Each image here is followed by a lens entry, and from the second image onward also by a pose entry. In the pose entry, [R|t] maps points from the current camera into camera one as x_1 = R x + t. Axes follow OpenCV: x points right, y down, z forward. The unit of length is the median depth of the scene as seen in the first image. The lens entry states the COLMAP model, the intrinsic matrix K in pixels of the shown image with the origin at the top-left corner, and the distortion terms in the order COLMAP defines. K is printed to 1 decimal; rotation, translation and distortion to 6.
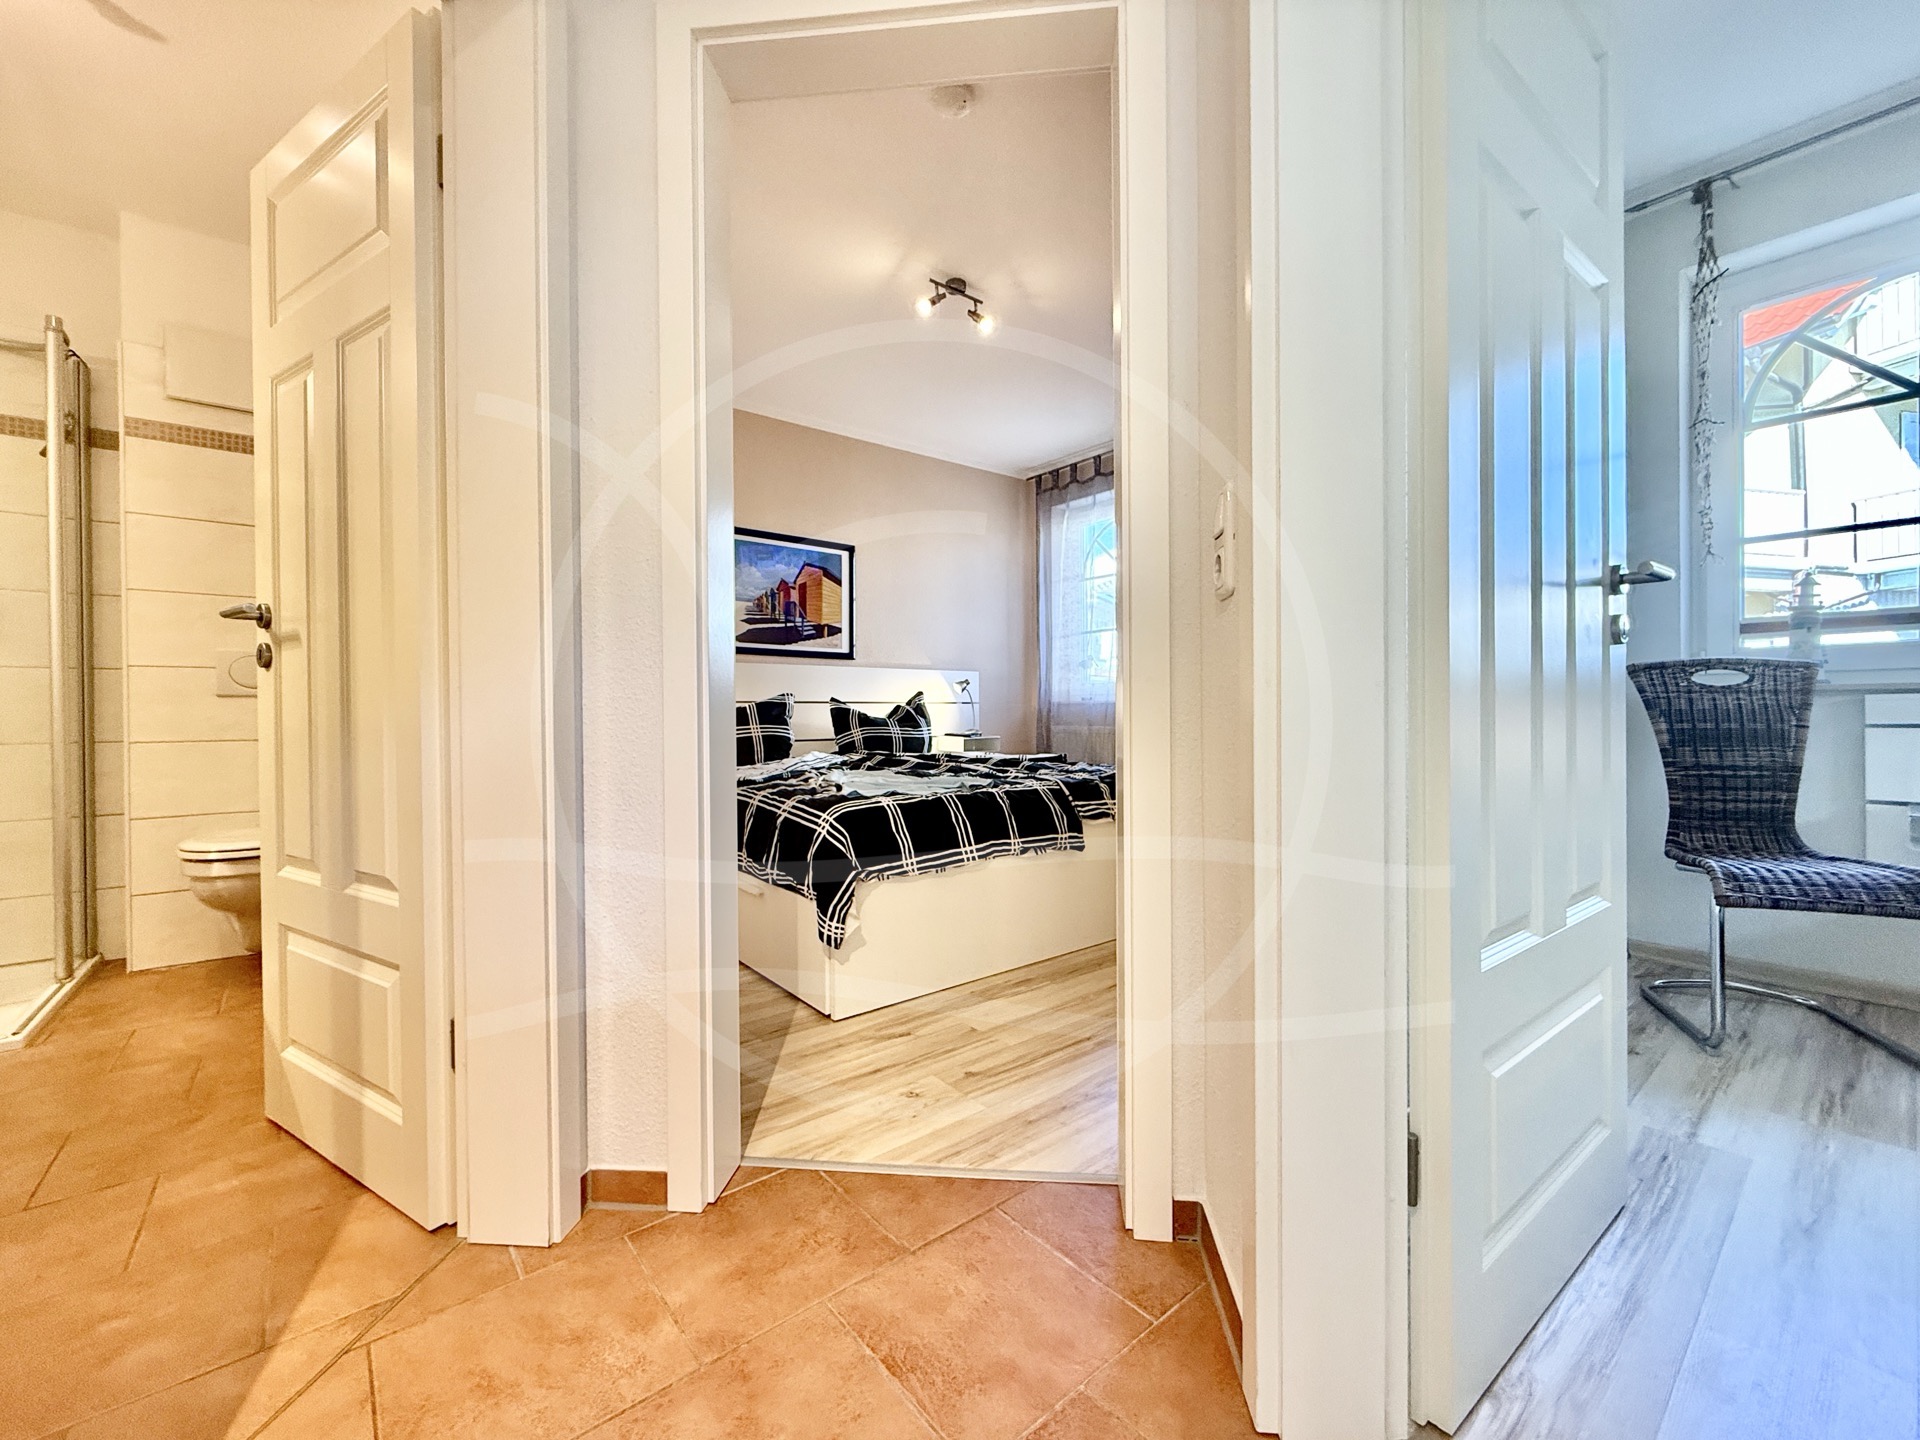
lens RADIAL K [[814.5, 0, 964.4], [0, 814.5, 697.4], [0, 0, 1]] dist [-0.003136, -0.000347]
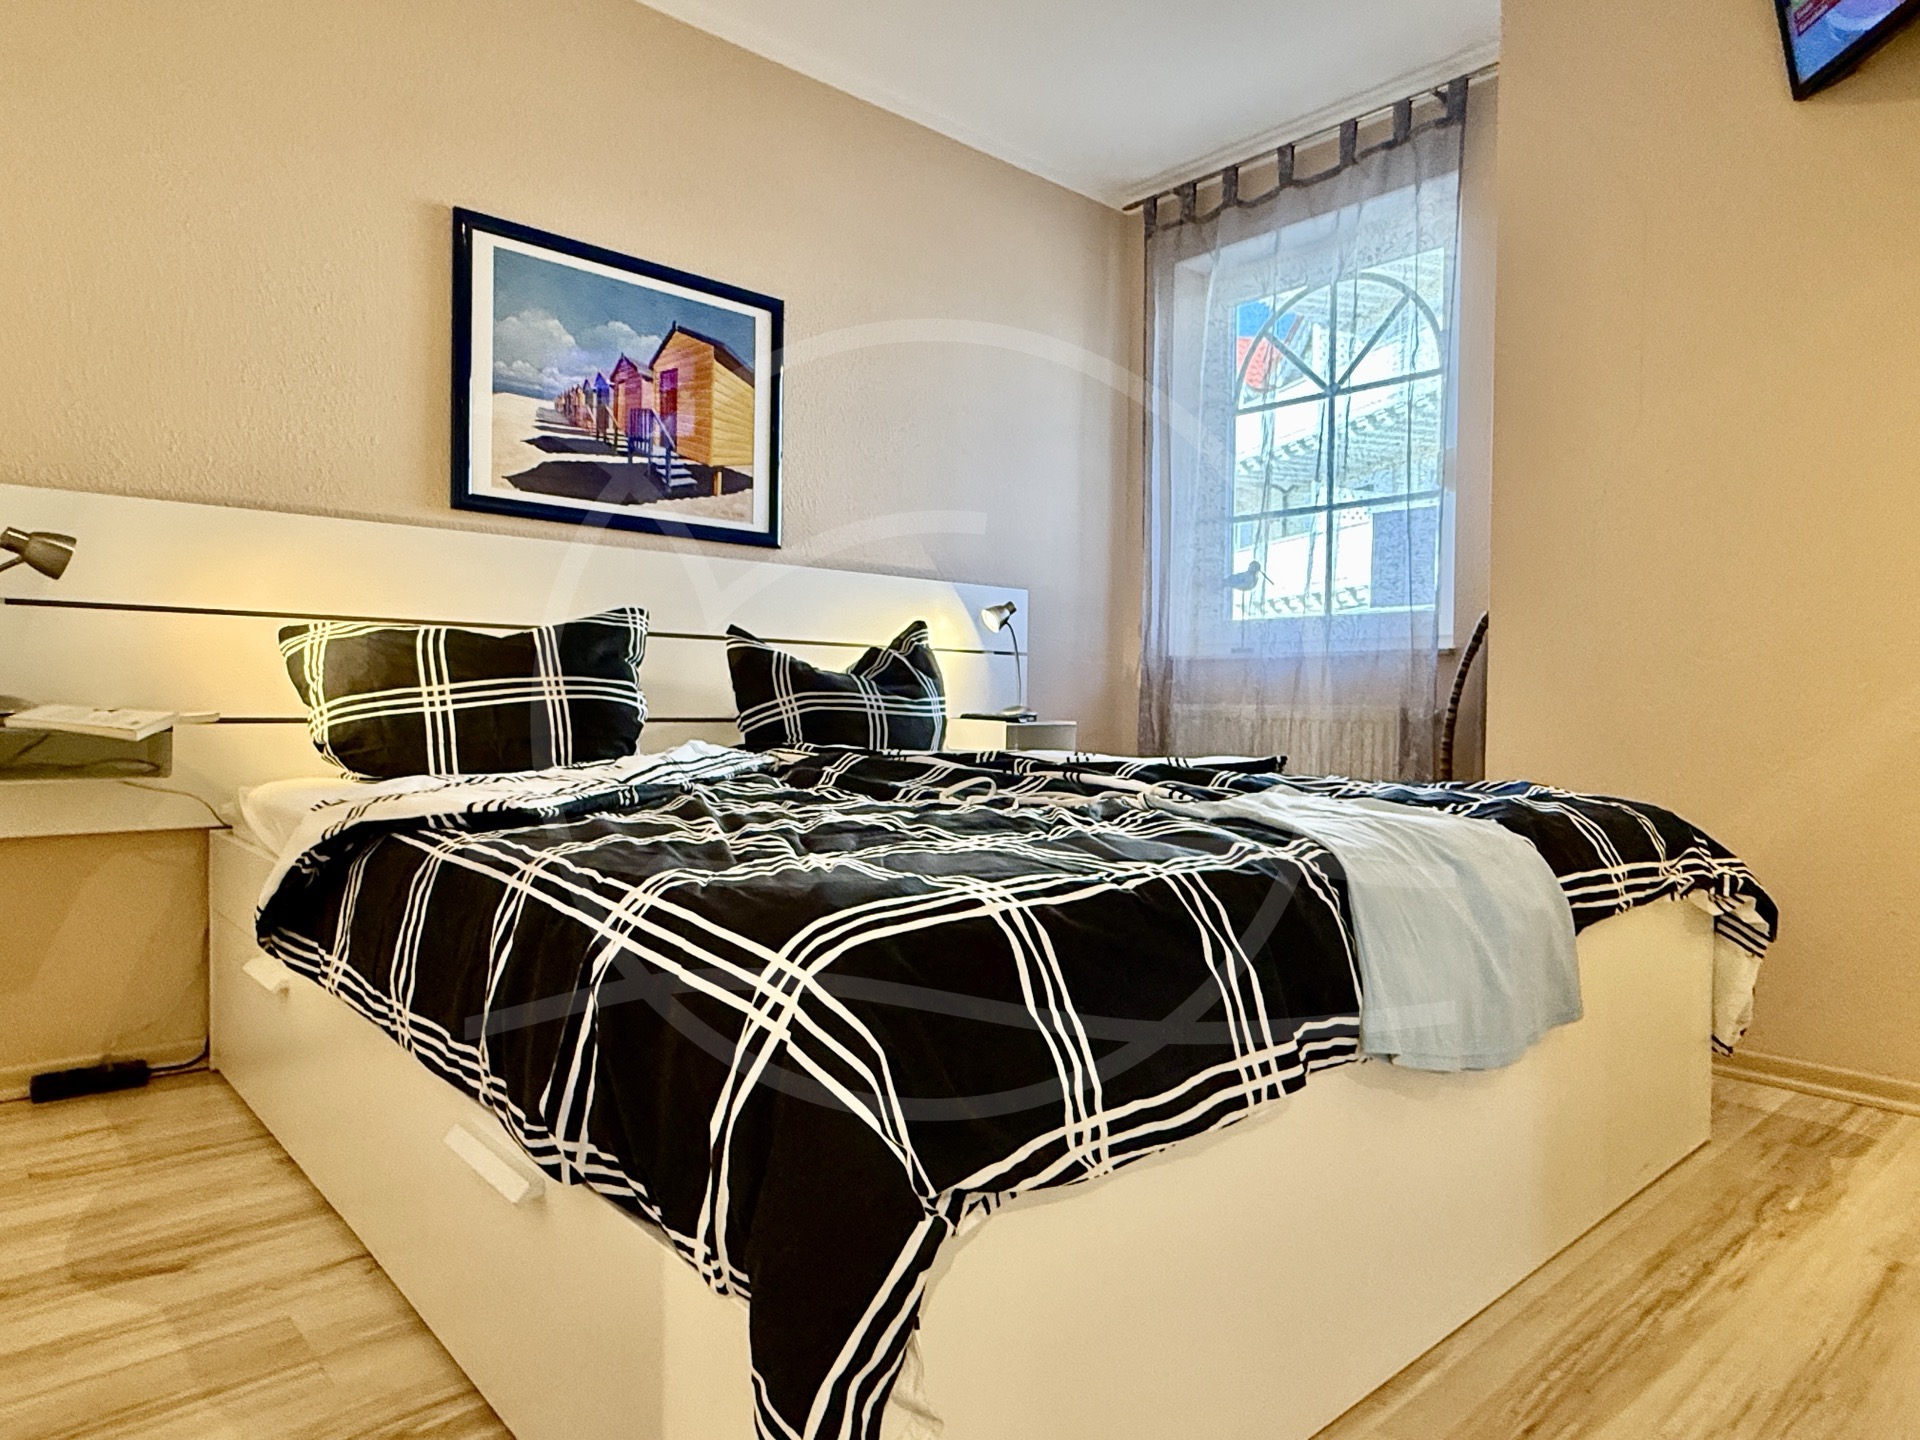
lens RADIAL K [[1182.3, 0, 960.0], [0, 1182.3, 720.0], [0, 0, 1]] dist [0.006518, 0.000595]
pose [[0.998083, 0.018266, 0.059135, -0.074789], [-0.019982, 0.999392, 0.028554, 0.031332], [-0.058578, -0.029681, 0.997841, 0.340113]]
